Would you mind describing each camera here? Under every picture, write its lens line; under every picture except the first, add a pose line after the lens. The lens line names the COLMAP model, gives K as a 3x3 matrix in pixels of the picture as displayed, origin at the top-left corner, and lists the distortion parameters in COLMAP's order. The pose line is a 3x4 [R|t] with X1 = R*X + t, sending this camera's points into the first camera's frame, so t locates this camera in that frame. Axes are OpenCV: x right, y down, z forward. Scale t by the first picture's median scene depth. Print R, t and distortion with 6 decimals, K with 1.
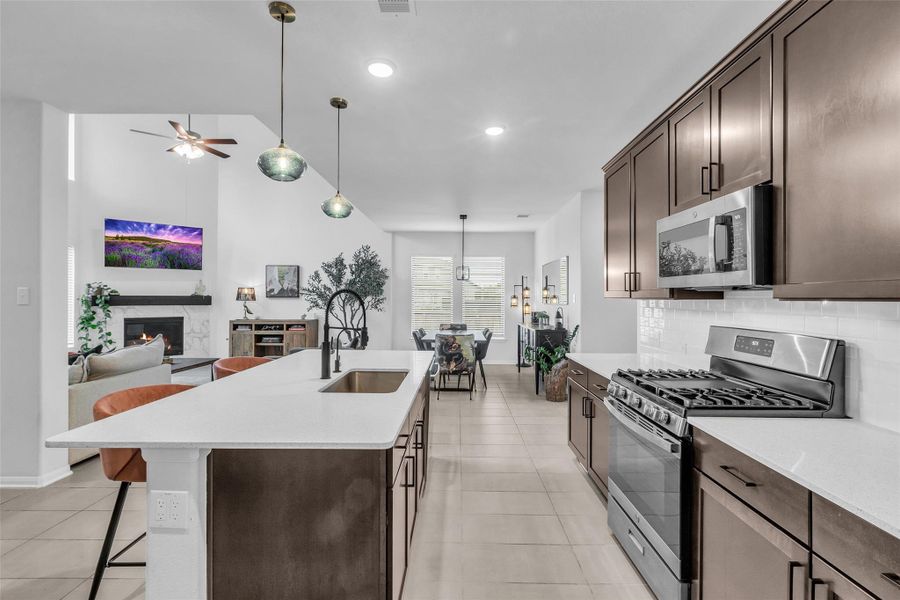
lens RADIAL K [[401.0, 0, 456.2], [0, 401.0, 306.6], [0, 0, 1]] dist [0.000770, 0.000344]
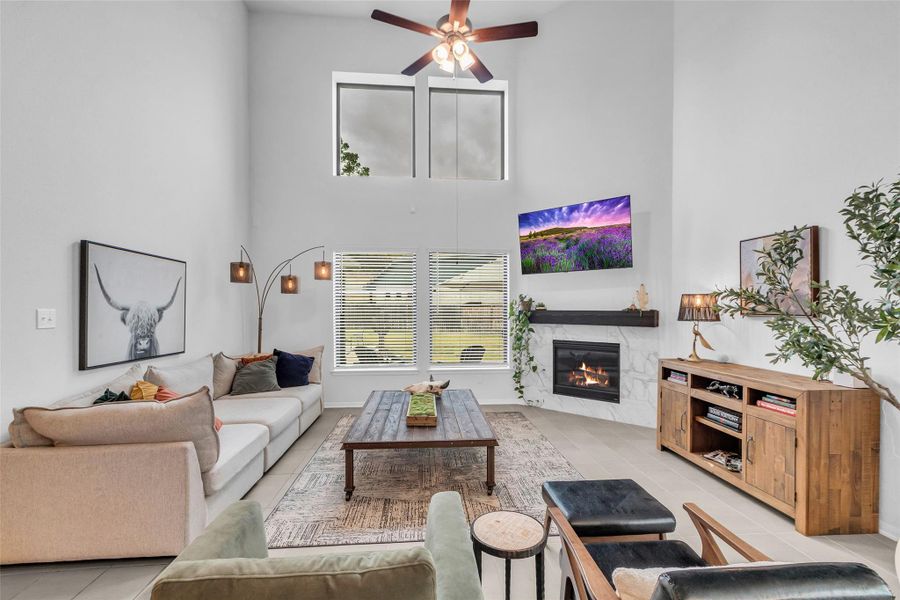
lens RADIAL K [[401.0, 0, 456.2], [0, 401.0, 306.6], [0, 0, 1]] dist [0.000770, 0.000344]
pose [[0.104573, -0.004845, -0.994505, -0.085647], [-0.021387, 0.999746, -0.007120, -0.024963], [0.994287, 0.022014, 0.104443, 0.728313]]
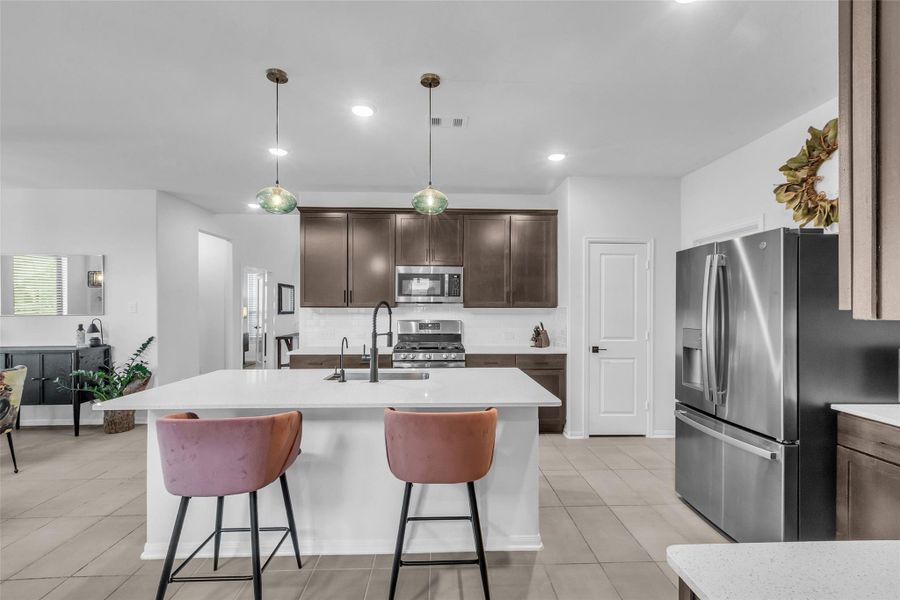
lens RADIAL K [[396.6, 0, 452.7], [0, 396.6, 303.2], [0, 0, 1]] dist [-0.000924, -0.000078]
pose [[-0.052567, 0.006070, 0.998599, -0.441190], [0.023812, 0.999705, -0.004823, -0.007472], [-0.998333, 0.023525, -0.052696, 0.253339]]
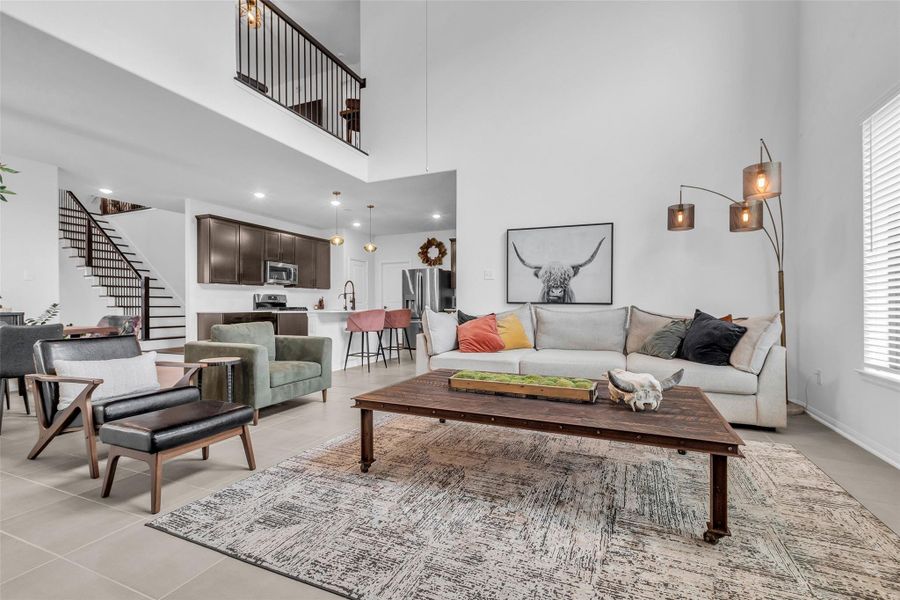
lens RADIAL K [[396.6, 0, 452.7], [0, 396.6, 303.2], [0, 0, 1]] dist [-0.000924, -0.000078]
pose [[-0.922600, 0.003430, 0.385742, -0.666581], [0.011898, 0.999738, 0.019568, 0.024865], [-0.385574, 0.022643, -0.922399, 1.062012]]
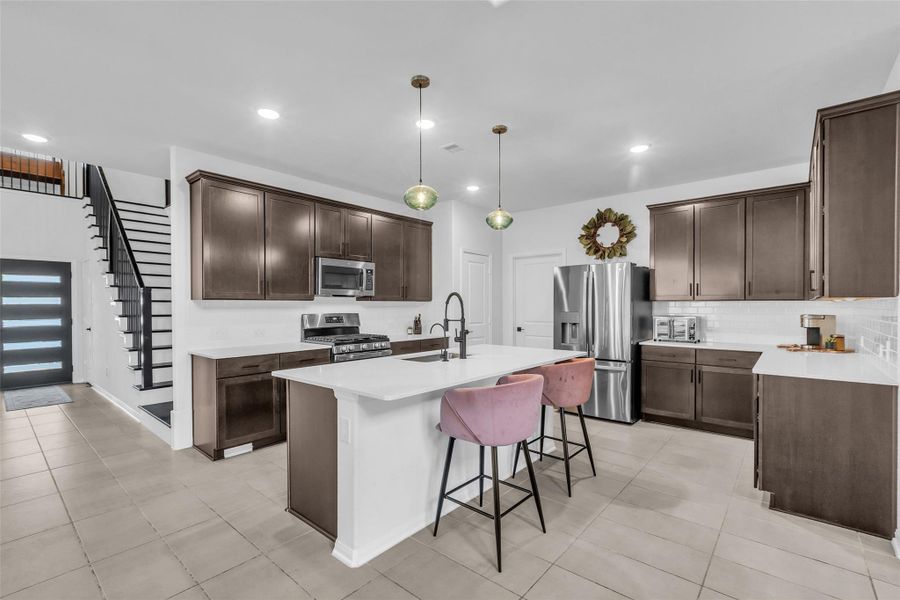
lens RADIAL K [[401.0, 0, 456.2], [0, 401.0, 306.6], [0, 0, 1]] dist [0.000770, 0.000344]
pose [[-0.771559, -0.003805, 0.636146, -0.361306], [0.015855, 0.999556, 0.025208, -0.008344], [-0.635960, 0.029536, -0.771157, 0.629491]]
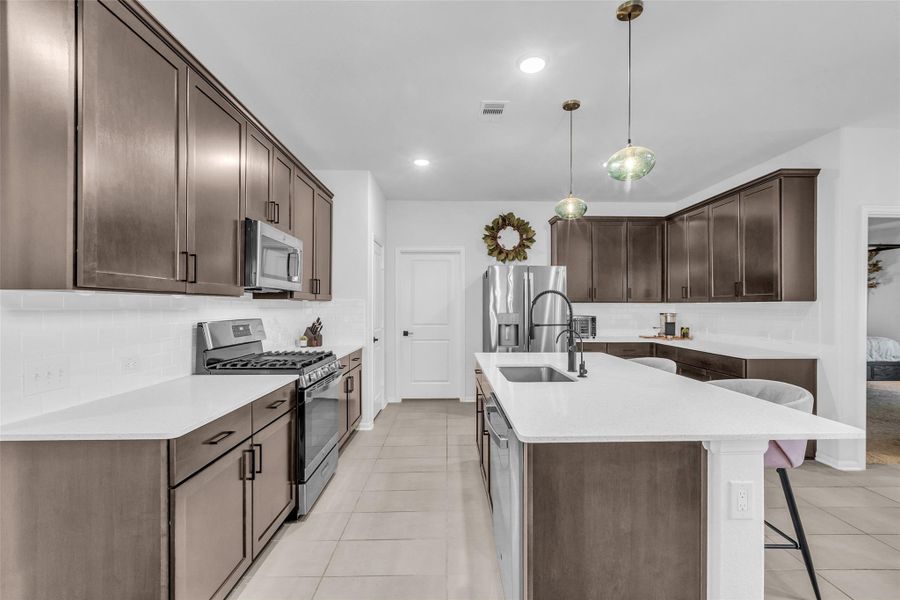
lens RADIAL K [[401.0, 0, 456.2], [0, 401.0, 306.6], [0, 0, 1]] dist [0.000770, 0.000344]
pose [[-0.999524, -0.003684, -0.030632, 0.007715], [-0.004511, 0.999626, 0.026982, -0.007428], [0.030521, 0.027107, -0.999166, 0.640144]]
